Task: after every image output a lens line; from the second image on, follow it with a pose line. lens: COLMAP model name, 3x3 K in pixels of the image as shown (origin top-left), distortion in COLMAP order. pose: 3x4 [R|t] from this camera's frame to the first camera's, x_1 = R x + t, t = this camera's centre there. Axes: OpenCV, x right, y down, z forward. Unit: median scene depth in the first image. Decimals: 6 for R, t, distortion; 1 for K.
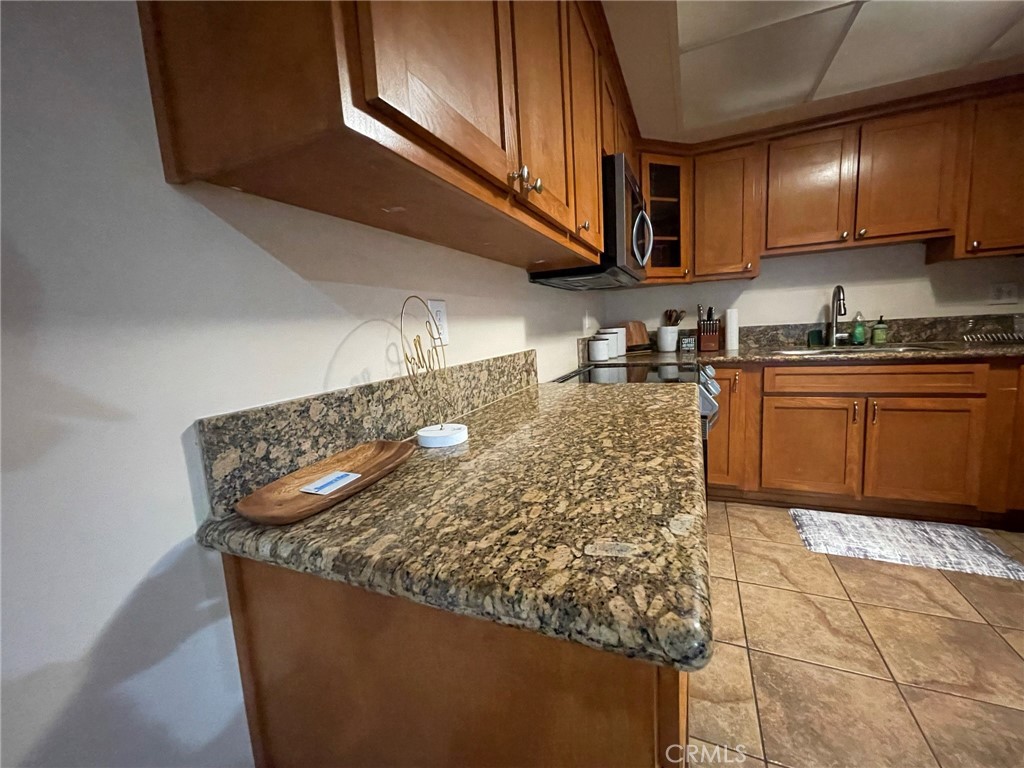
lens RADIAL K [[413.7, 0, 513.1], [0, 413.7, 380.3], [0, 0, 1]] dist [-0.001472, 0.001128]
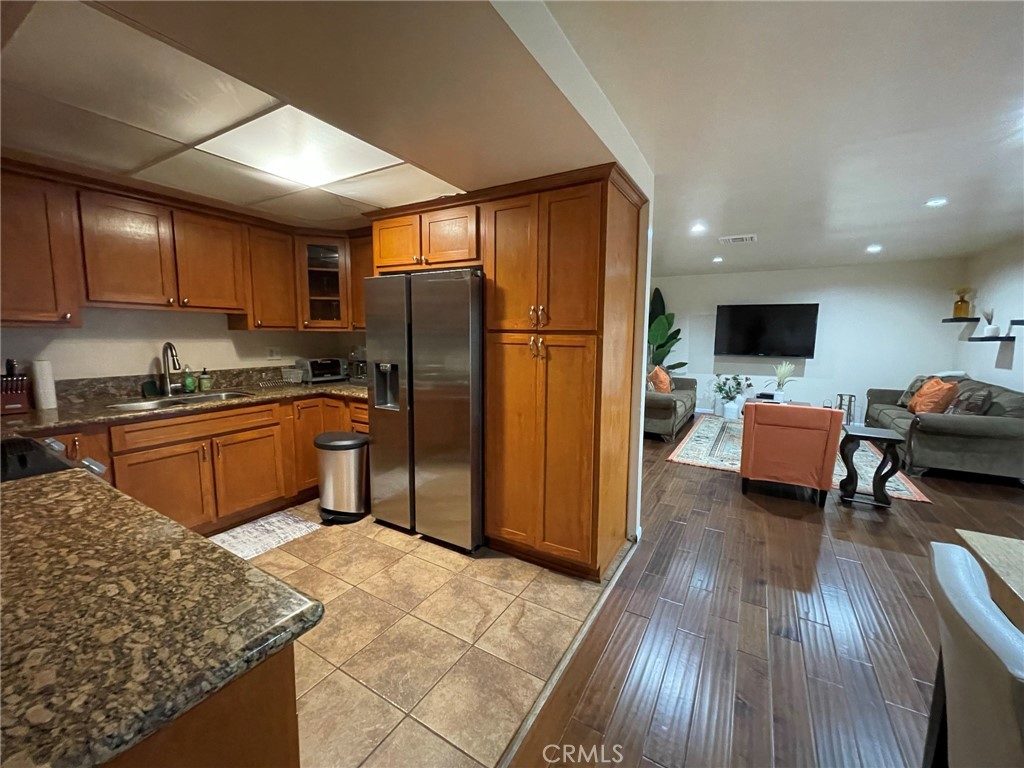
lens RADIAL K [[412.8, 0, 512.7], [0, 412.8, 381.7], [0, 0, 1]] dist [0.001688, 0.000735]
pose [[0.129103, -0.058165, 0.989924, -0.355870], [0.104934, 0.993475, 0.044688, -0.131115], [-0.986064, 0.098107, 0.134364, -0.102456]]
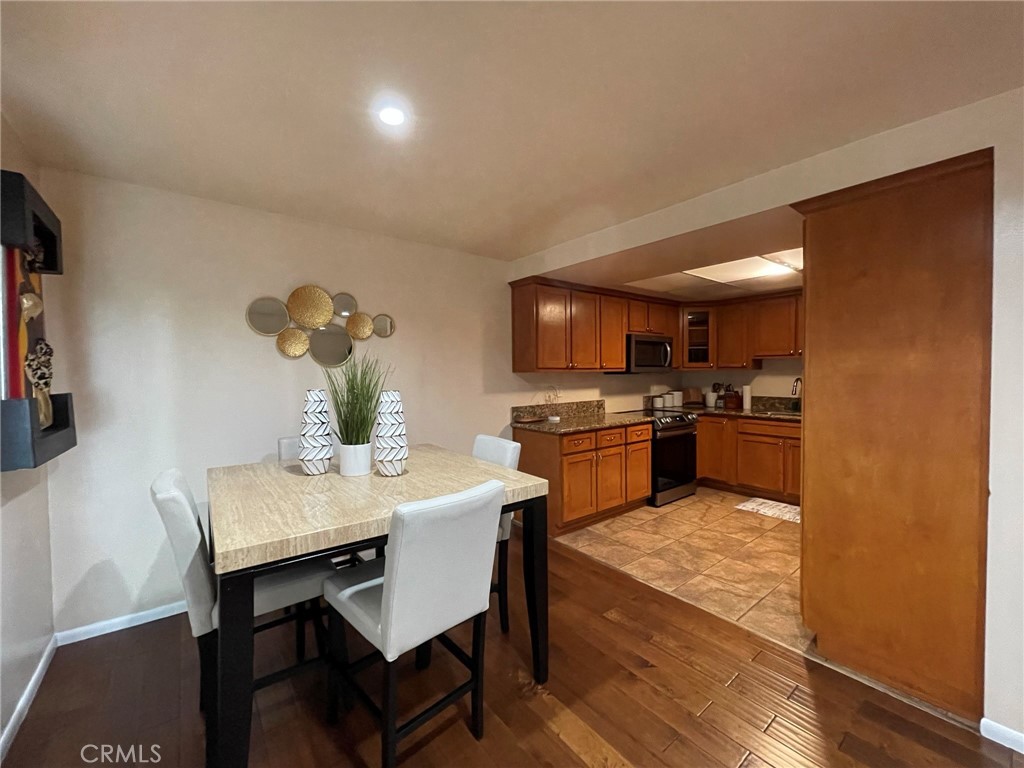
lens RADIAL K [[413.7, 0, 512.0], [0, 413.7, 384.0], [0, 0, 1]] dist [-0.002869, -0.000277]
pose [[0.878179, 0.065604, -0.473812, 0.944313], [-0.103886, 0.993065, -0.055045, 0.038707], [0.466915, 0.097562, 0.878904, -1.947449]]
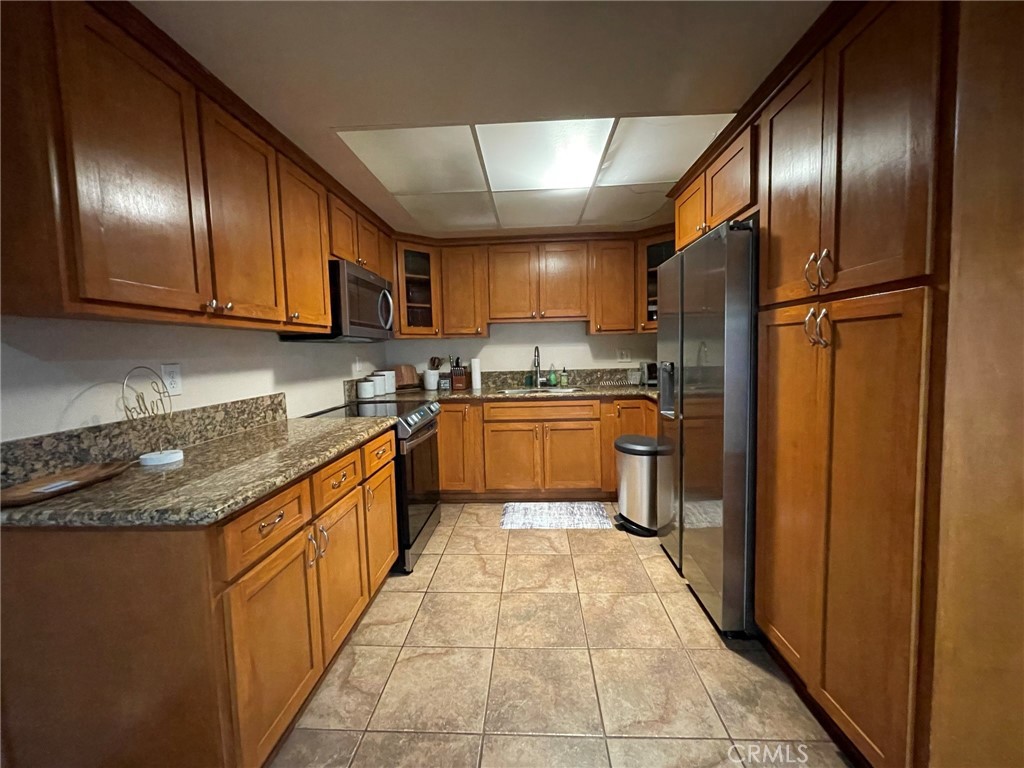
lens RADIAL K [[413.7, 0, 513.1], [0, 413.7, 380.3], [0, 0, 1]] dist [-0.001472, 0.001128]
pose [[0.934585, 0.009018, 0.355624, 0.320013], [0.016010, 0.997599, -0.067373, -0.017501], [-0.355378, 0.068660, 0.932197, -0.579904]]
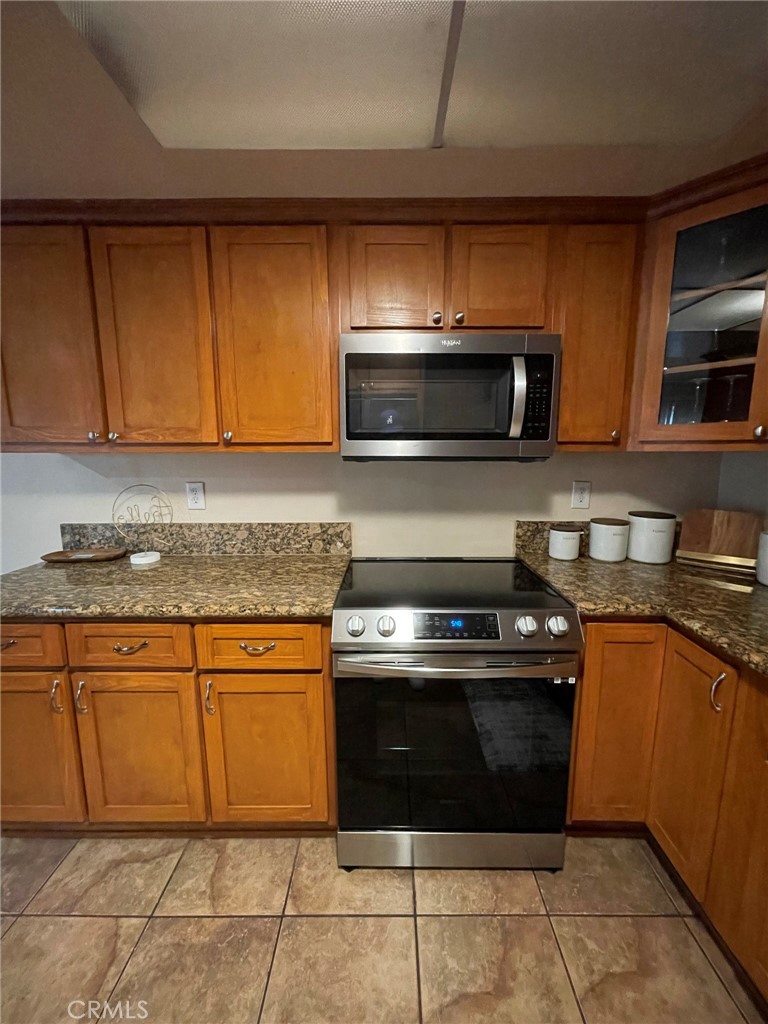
lens RADIAL K [[413.7, 0, 389.8], [0, 413.7, 511.7], [0, 0, 1]] dist [-0.002869, -0.000277]
pose [[0.394162, 0.193855, -0.898363, 1.266630], [-0.138924, 0.978836, 0.150266, -0.337319], [0.908480, 0.065575, 0.412751, 0.794920]]
